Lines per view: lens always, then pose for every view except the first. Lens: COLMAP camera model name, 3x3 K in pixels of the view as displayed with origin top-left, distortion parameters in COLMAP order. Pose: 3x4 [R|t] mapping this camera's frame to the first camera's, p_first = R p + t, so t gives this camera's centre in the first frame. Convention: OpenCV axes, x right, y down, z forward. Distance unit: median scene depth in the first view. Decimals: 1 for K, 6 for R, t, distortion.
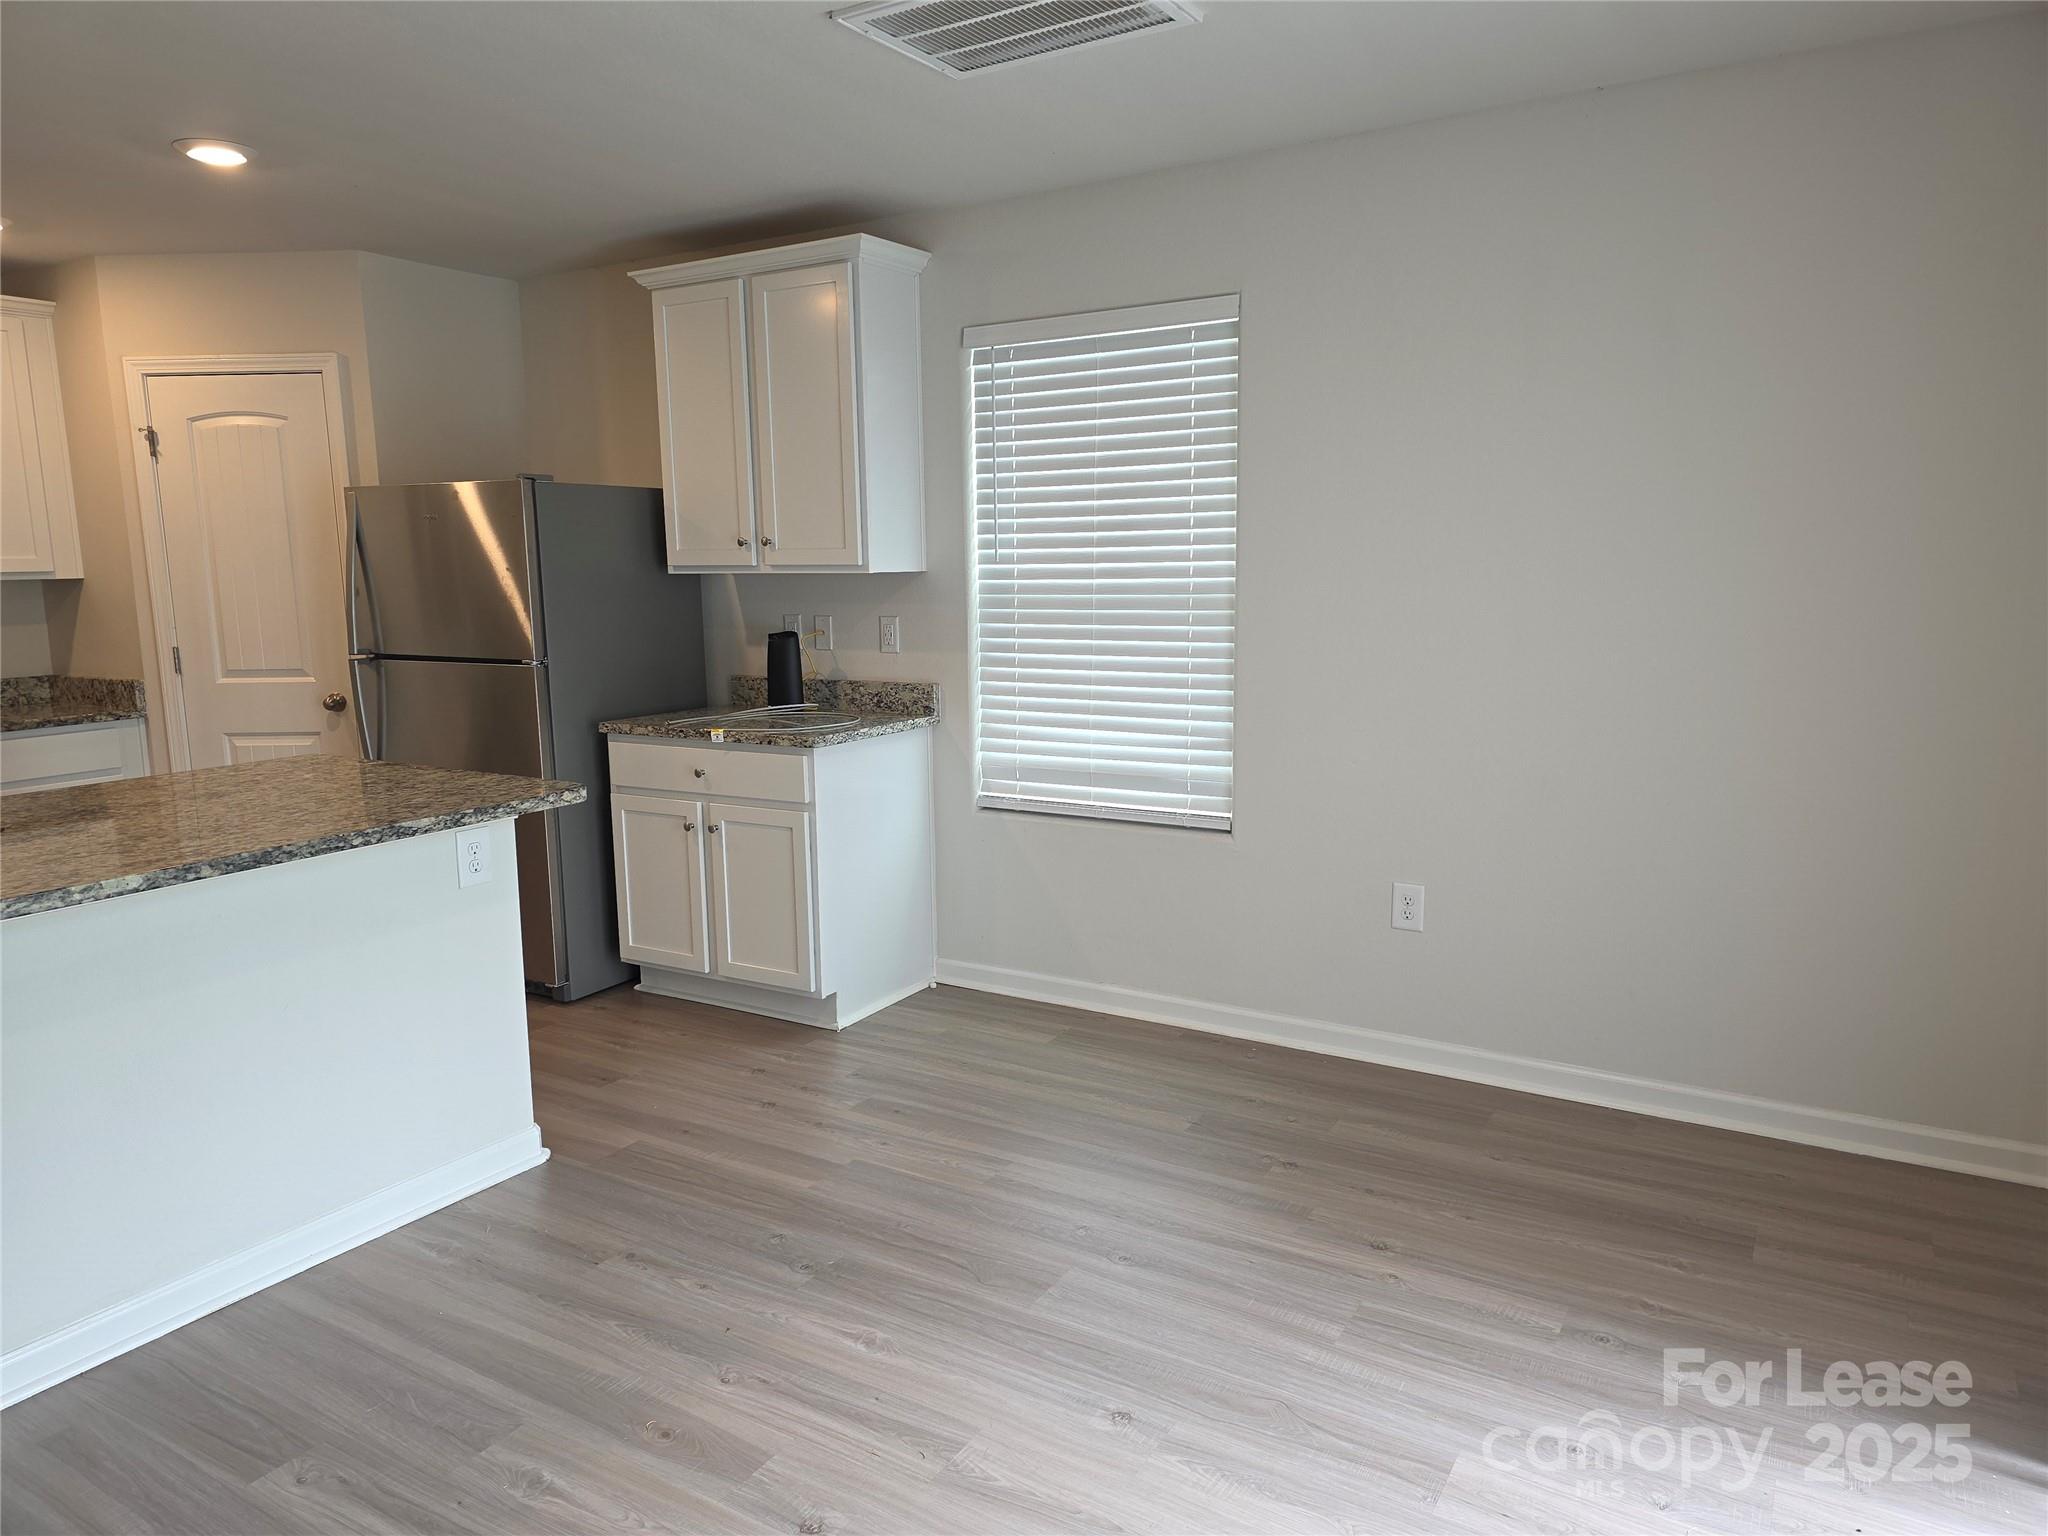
lens RADIAL K [[1369.3, 0, 1014.0], [0, 1369.3, 798.0], [0, 0, 1]] dist [0.036146, -0.035929]
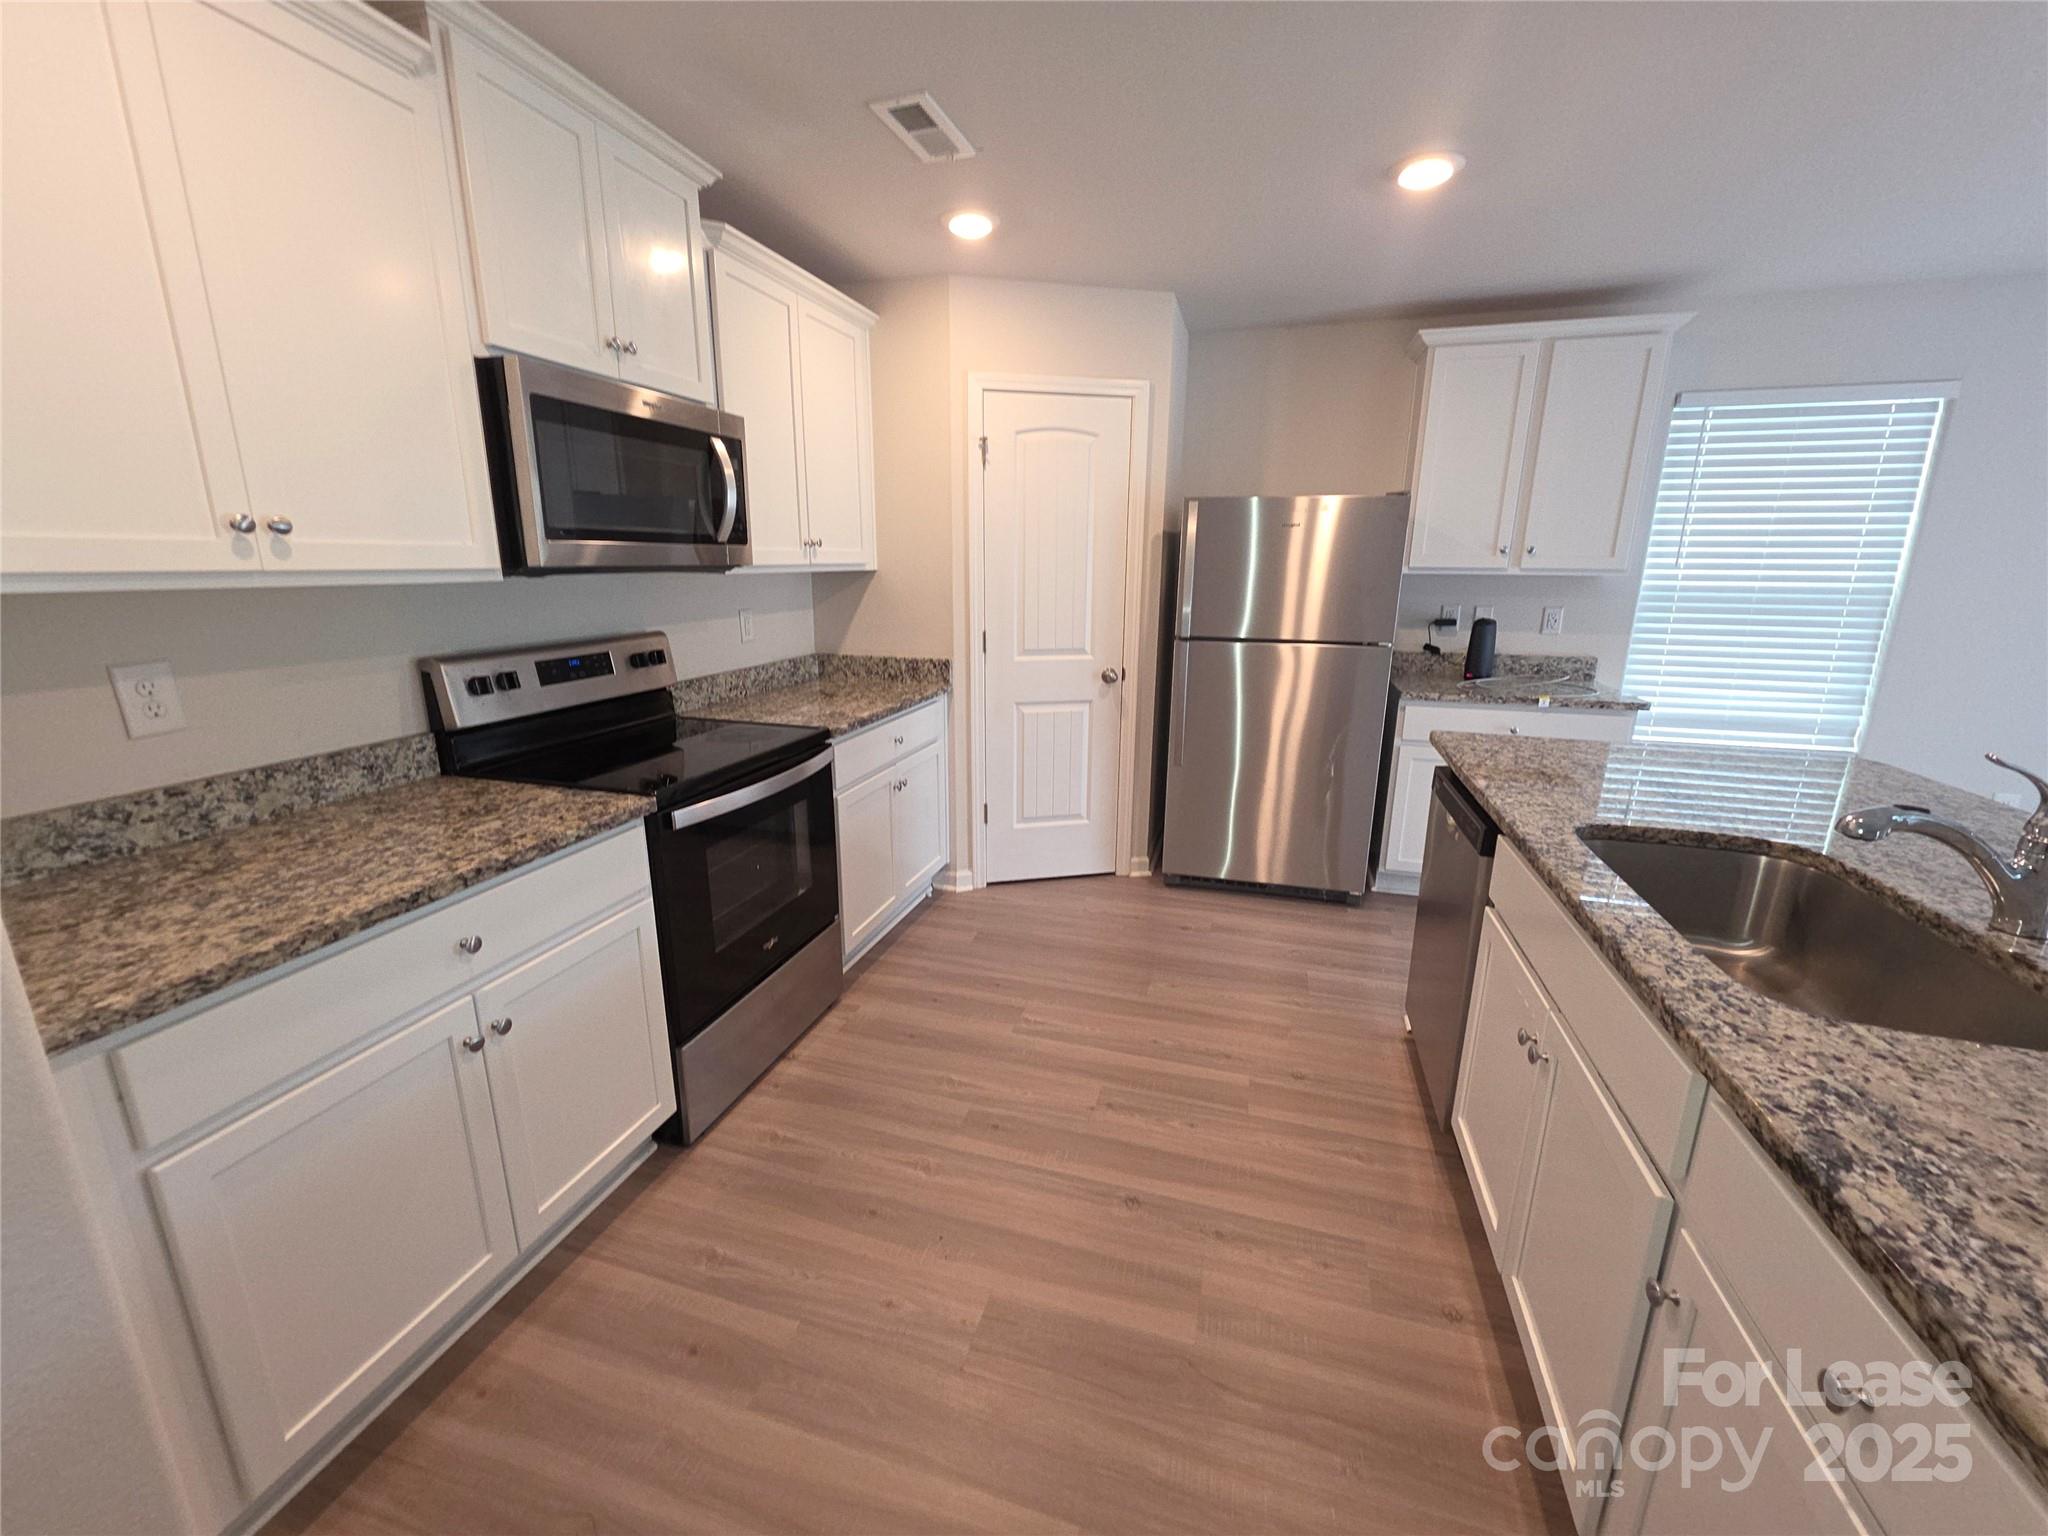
lens RADIAL K [[824.9, 0, 1022.8], [0, 824.9, 772.3], [0, 0, 1]] dist [0.003839, 0.000433]
pose [[0.969618, -0.043221, 0.240776, -0.829728], [0.023716, 0.996240, 0.083327, -0.052262], [-0.243472, -0.075085, 0.966997, 0.335738]]
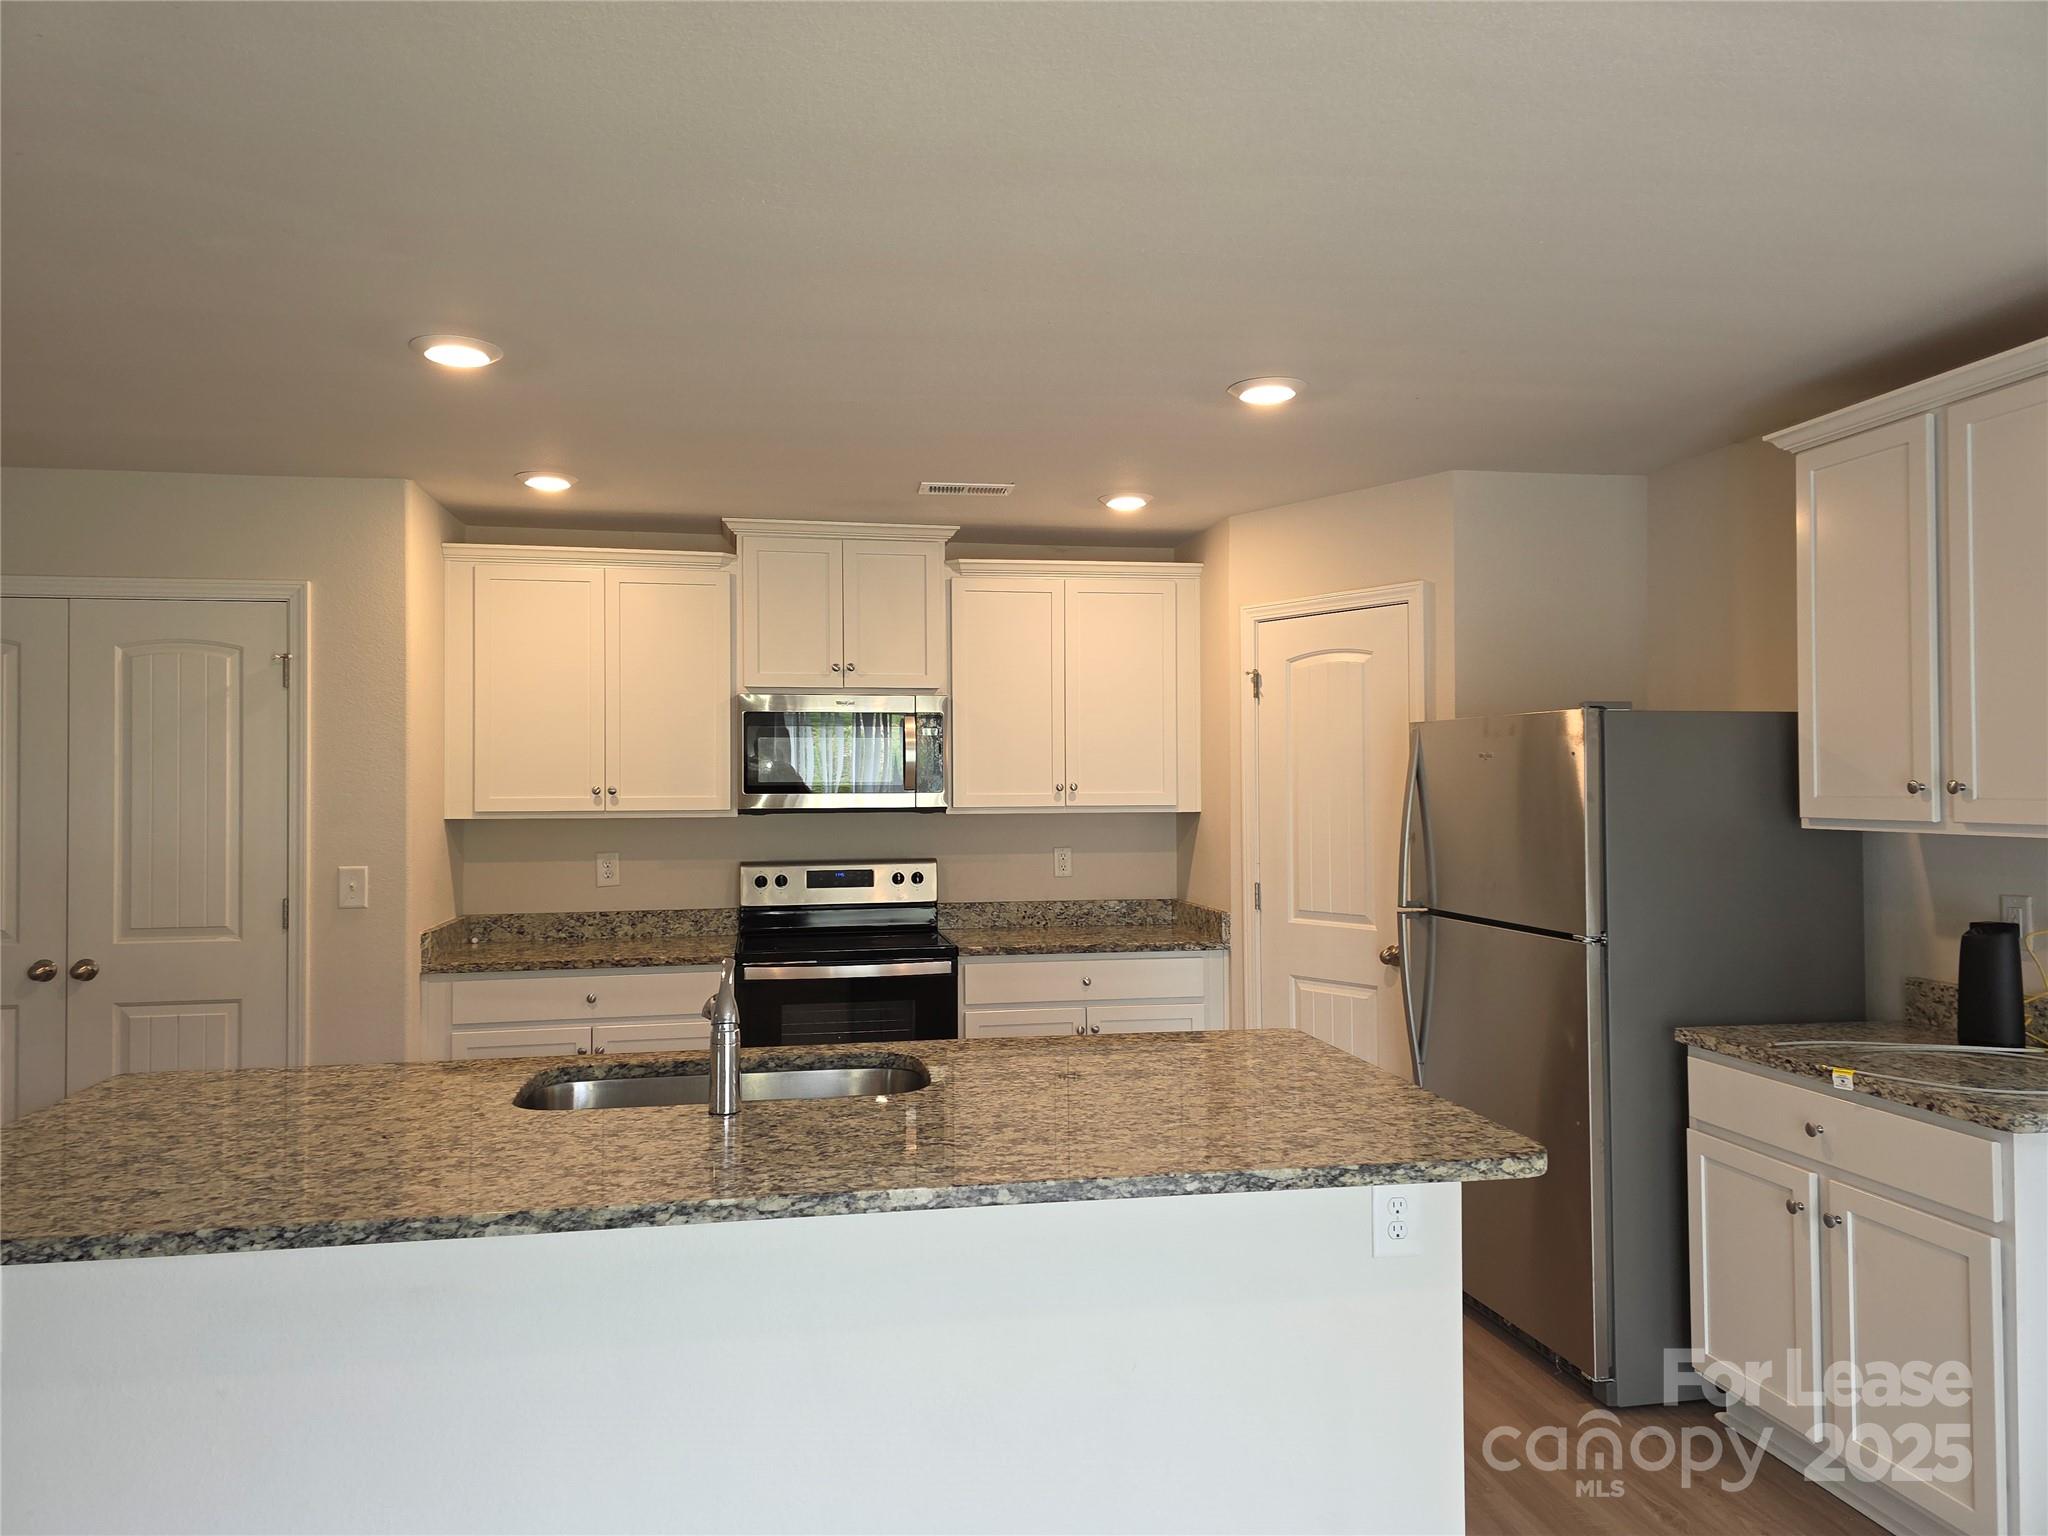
lens RADIAL K [[1369.3, 0, 968.6], [0, 1369.3, 748.8], [0, 0, 1]] dist [0.036146, -0.035929]
pose [[0.639799, -0.010200, -0.768475, 0.024119], [-0.134765, 0.982930, -0.125246, -0.057923], [0.756634, 0.183695, 0.627503, 0.223426]]
